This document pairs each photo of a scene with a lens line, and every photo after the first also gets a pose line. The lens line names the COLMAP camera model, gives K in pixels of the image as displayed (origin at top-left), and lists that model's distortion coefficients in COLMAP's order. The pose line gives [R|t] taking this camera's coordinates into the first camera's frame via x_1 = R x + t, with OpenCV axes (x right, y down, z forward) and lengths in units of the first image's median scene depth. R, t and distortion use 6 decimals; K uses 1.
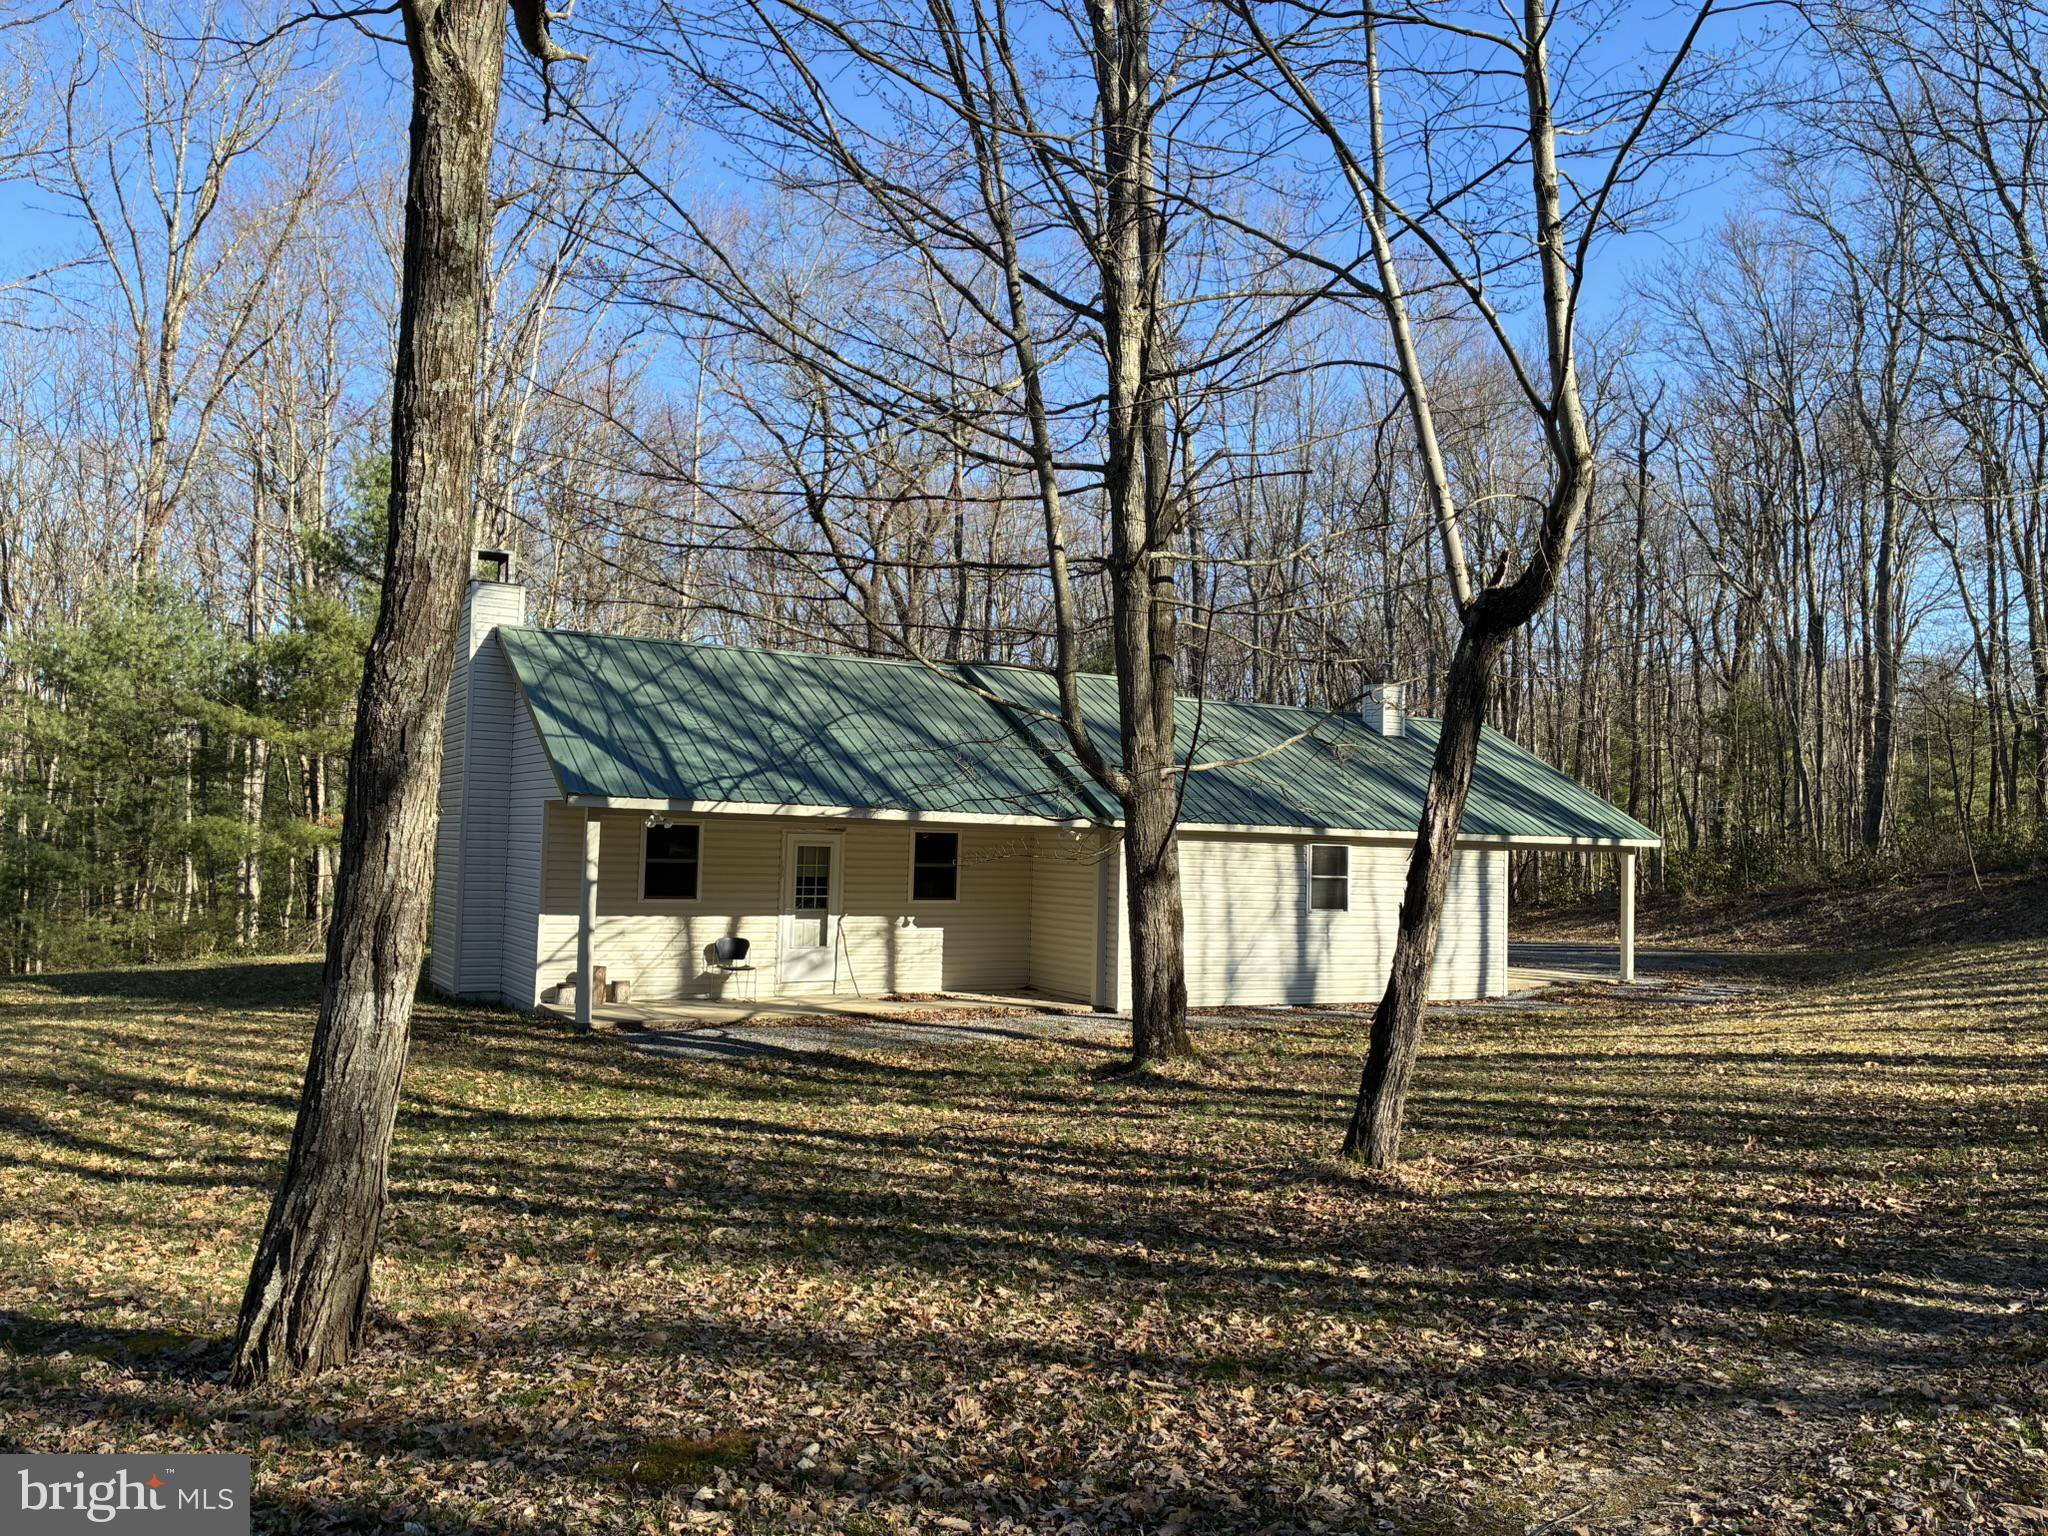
lens RADIAL K [[1551.6, 0, 1024.0], [0, 1551.6, 768.0], [0, 0, 1]] dist [0.011211, 0.006860]
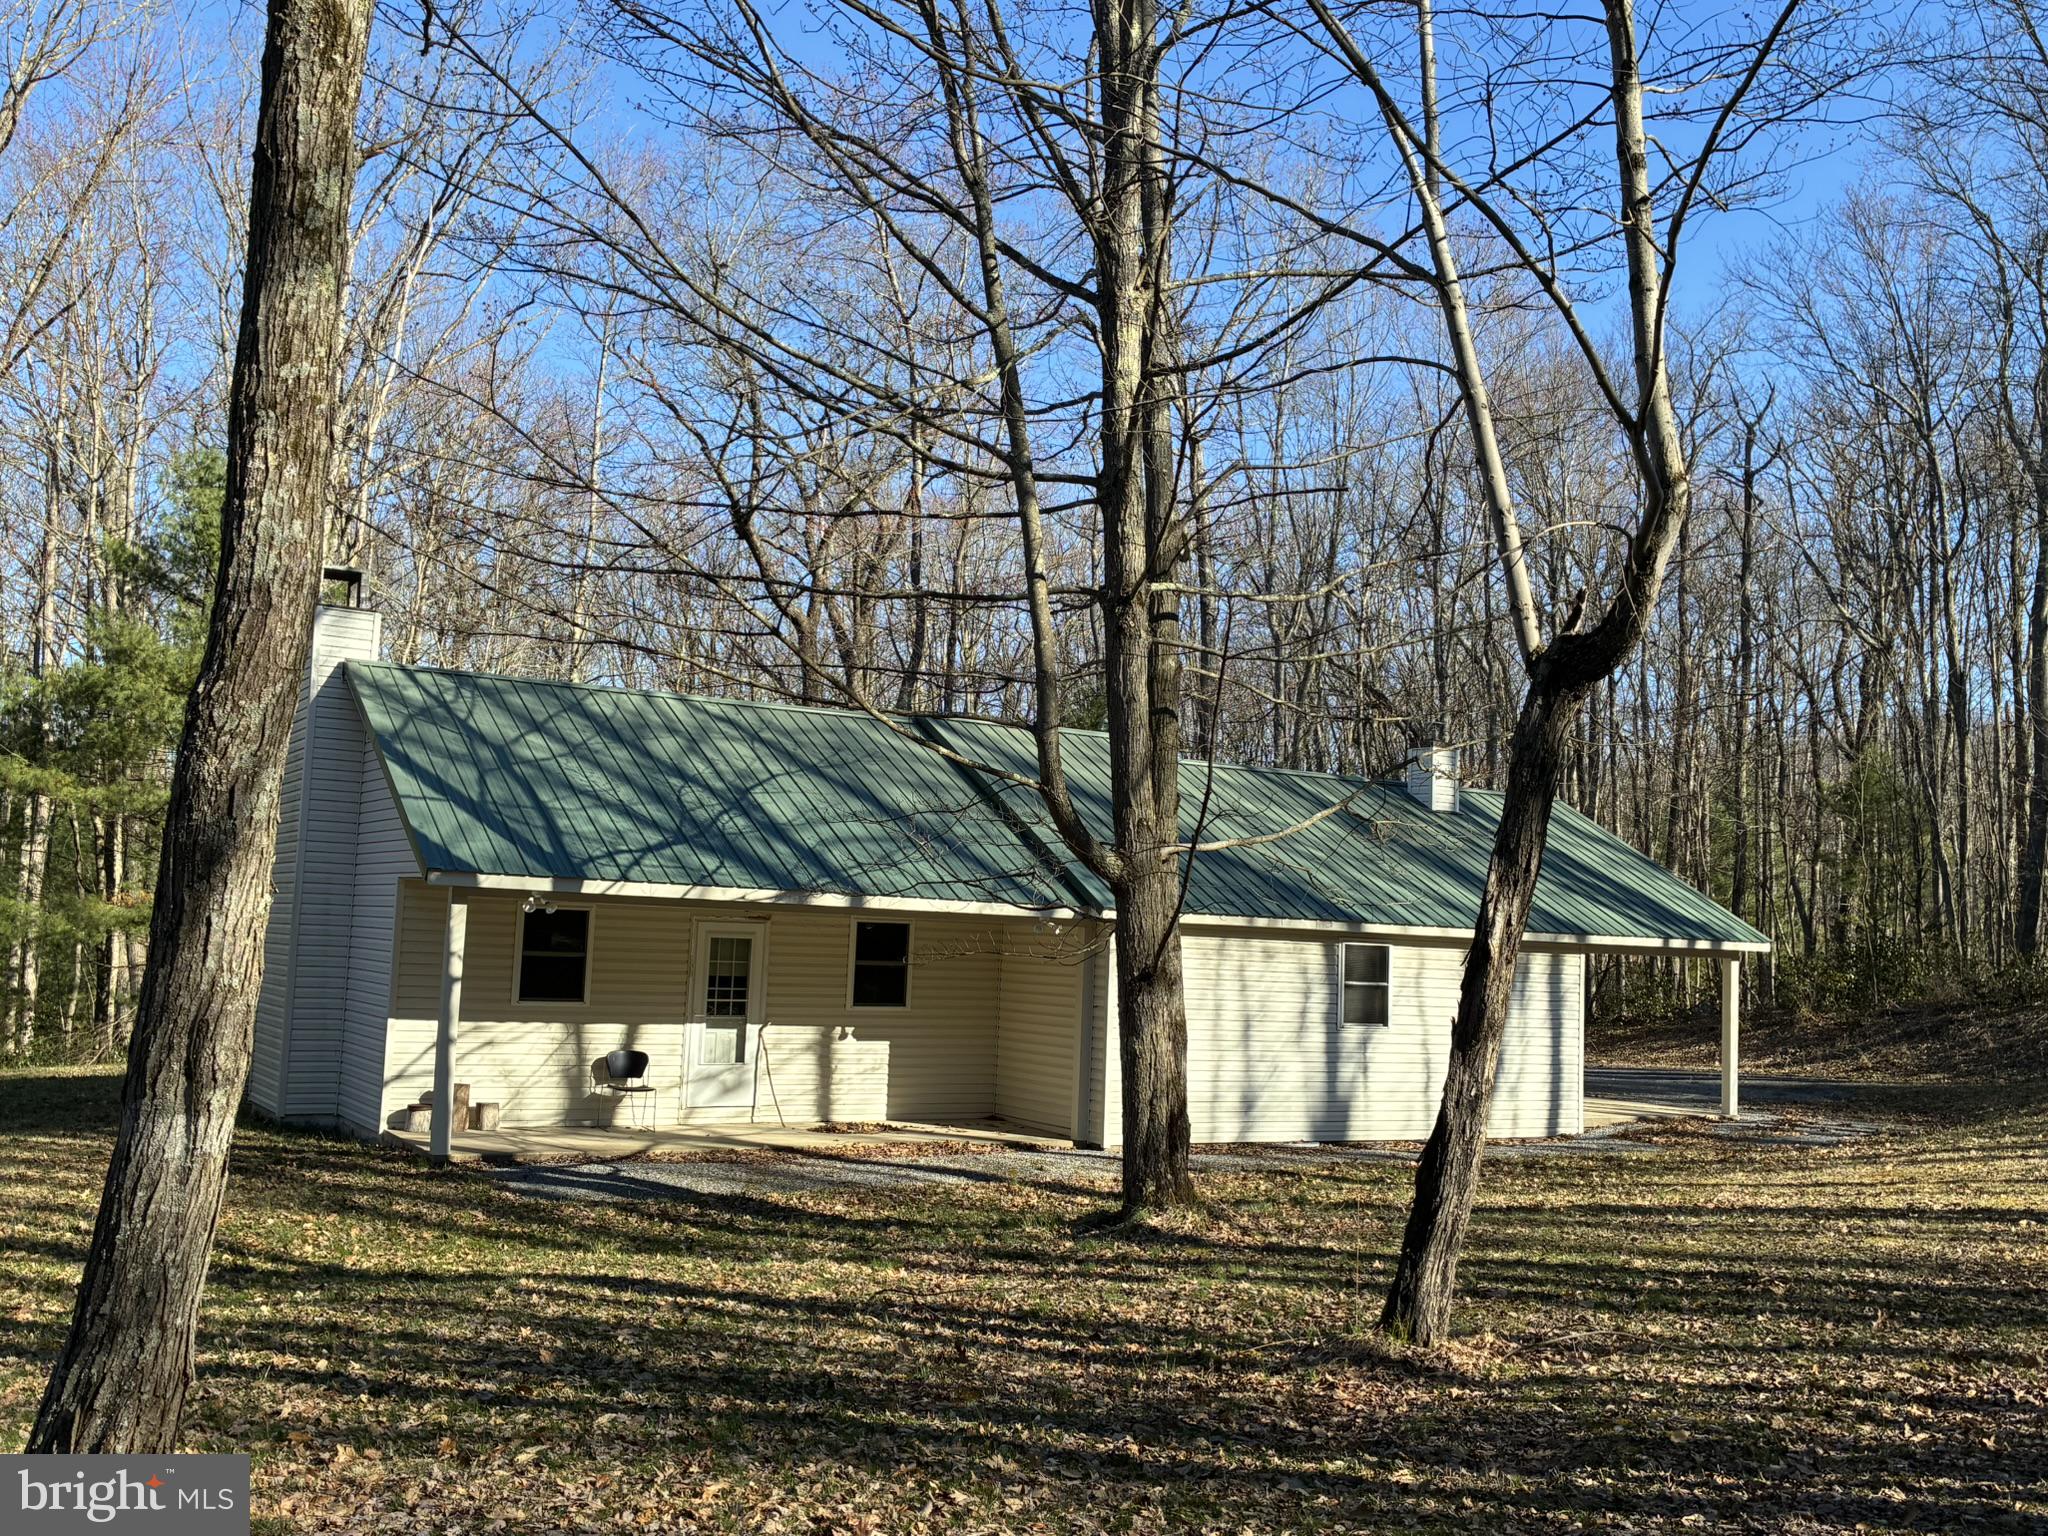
lens RADIAL K [[1916.8, 0, 1025.1], [0, 1916.8, 772.2], [0, 0, 1]] dist [0.007028, 0.015336]
pose [[0.999742, 0.014232, 0.017697, -0.001412], [-0.013567, 0.999218, -0.037135, -0.001083], [-0.018212, 0.036885, 0.999154, -0.004828]]
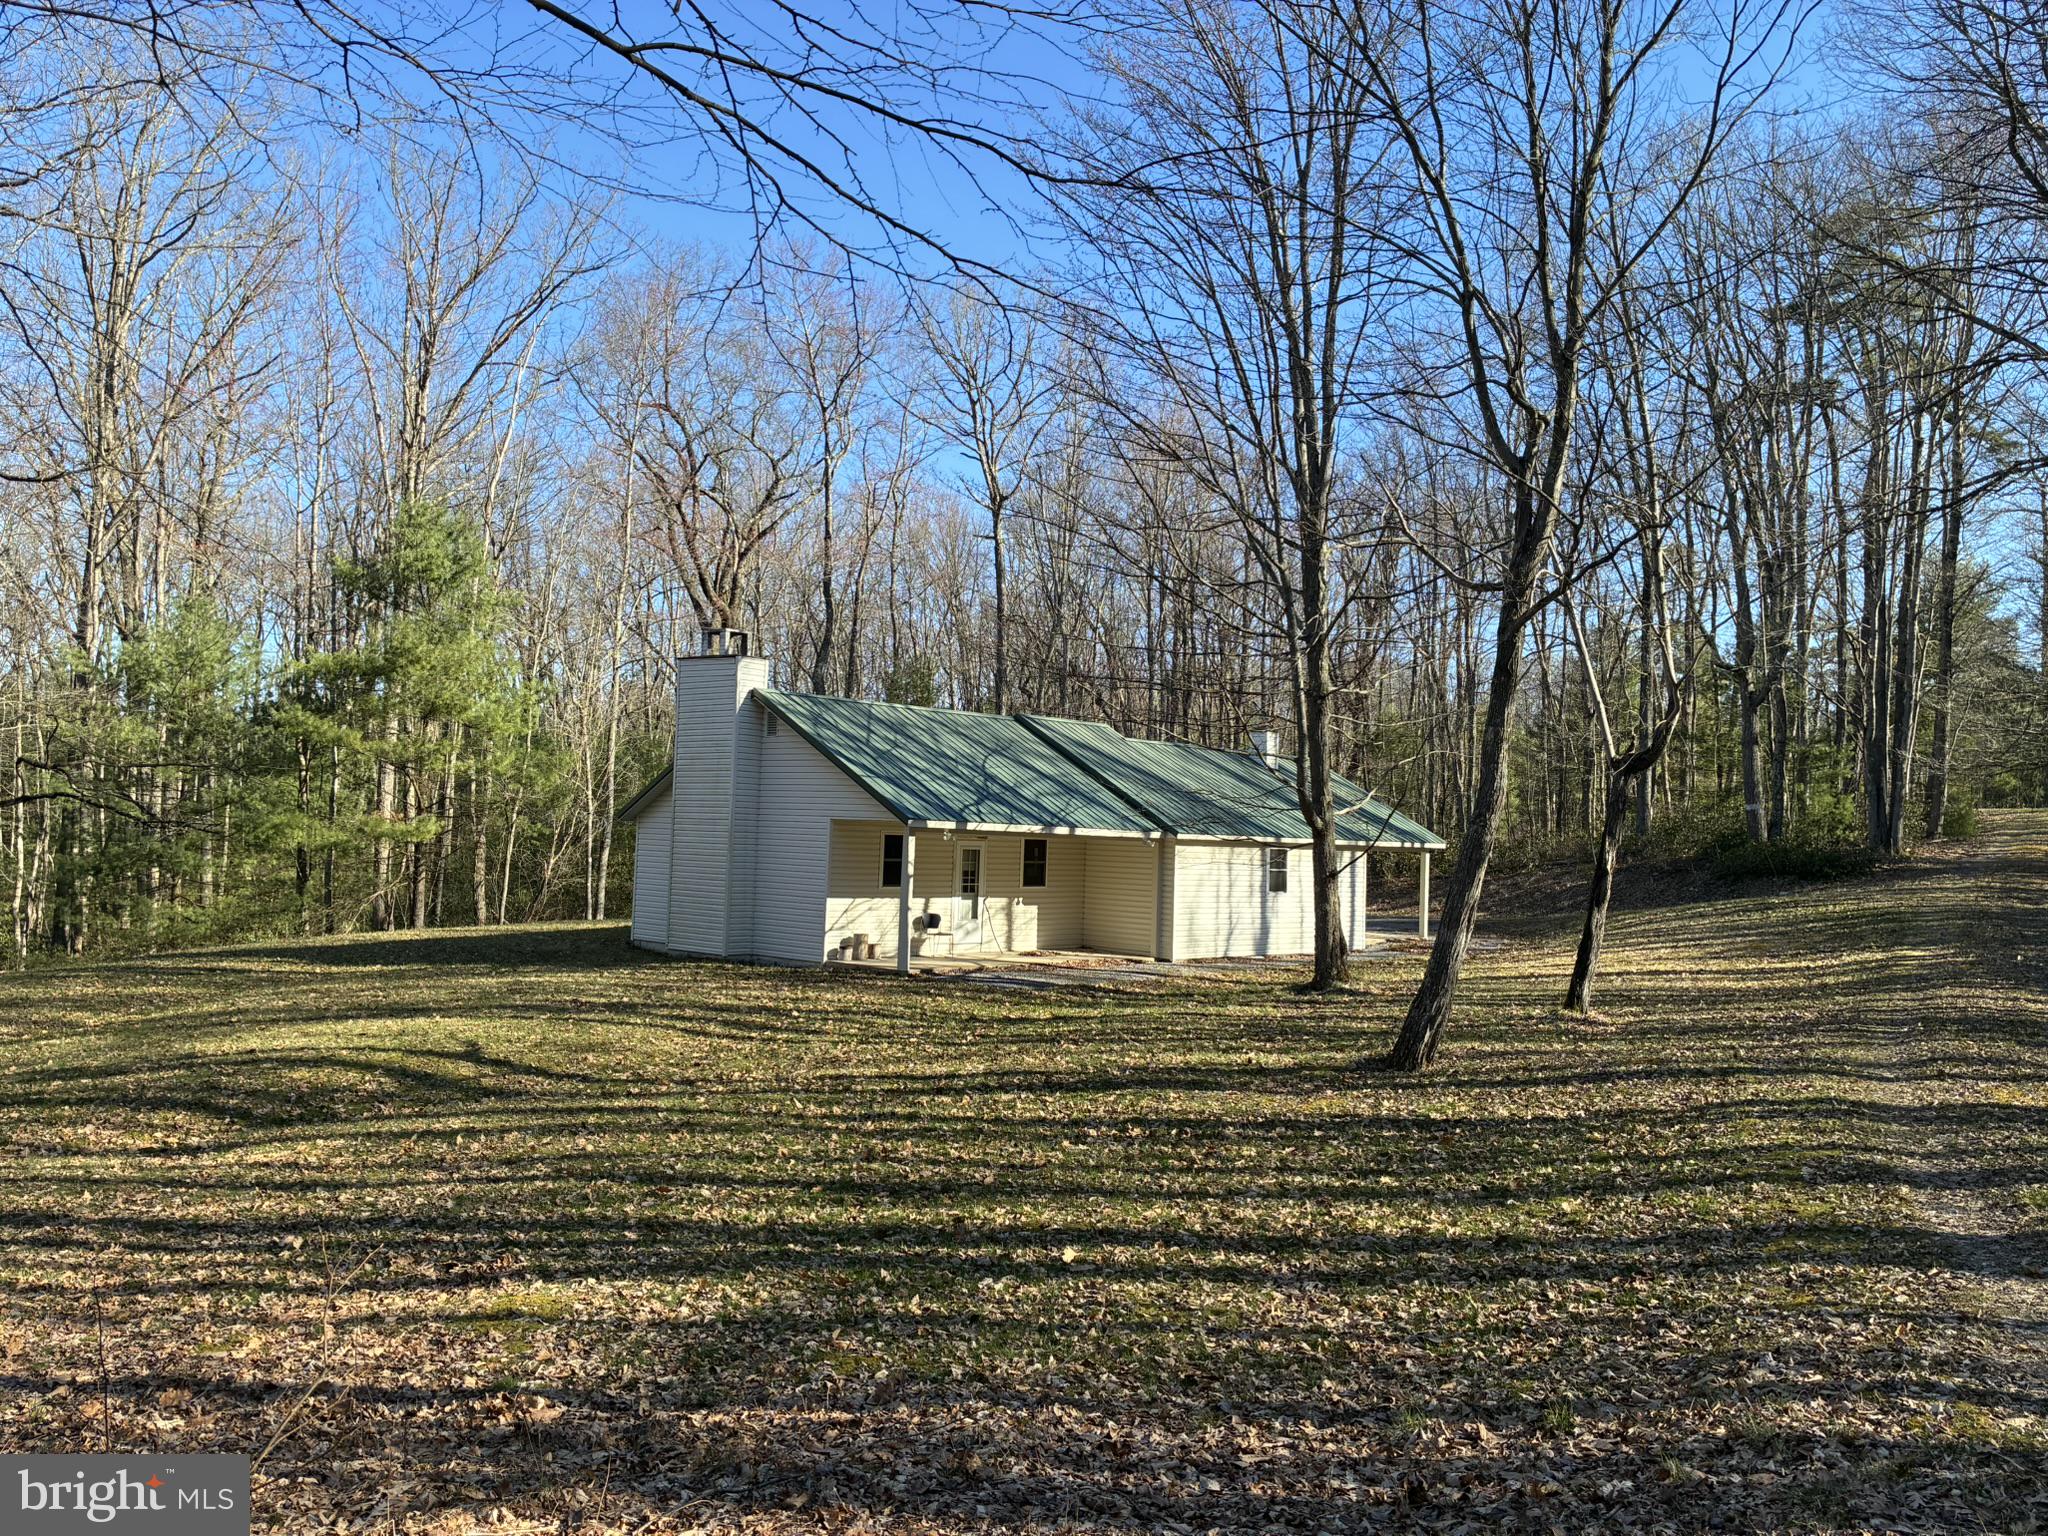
lens RADIAL K [[1551.6, 0, 1024.0], [0, 1551.6, 768.0], [0, 0, 1]] dist [0.011211, 0.006860]
pose [[0.963118, 0.018898, 0.268416, -0.569044], [-0.022901, 0.999668, 0.011788, -0.051207], [-0.268104, -0.017500, 0.963231, -0.472869]]
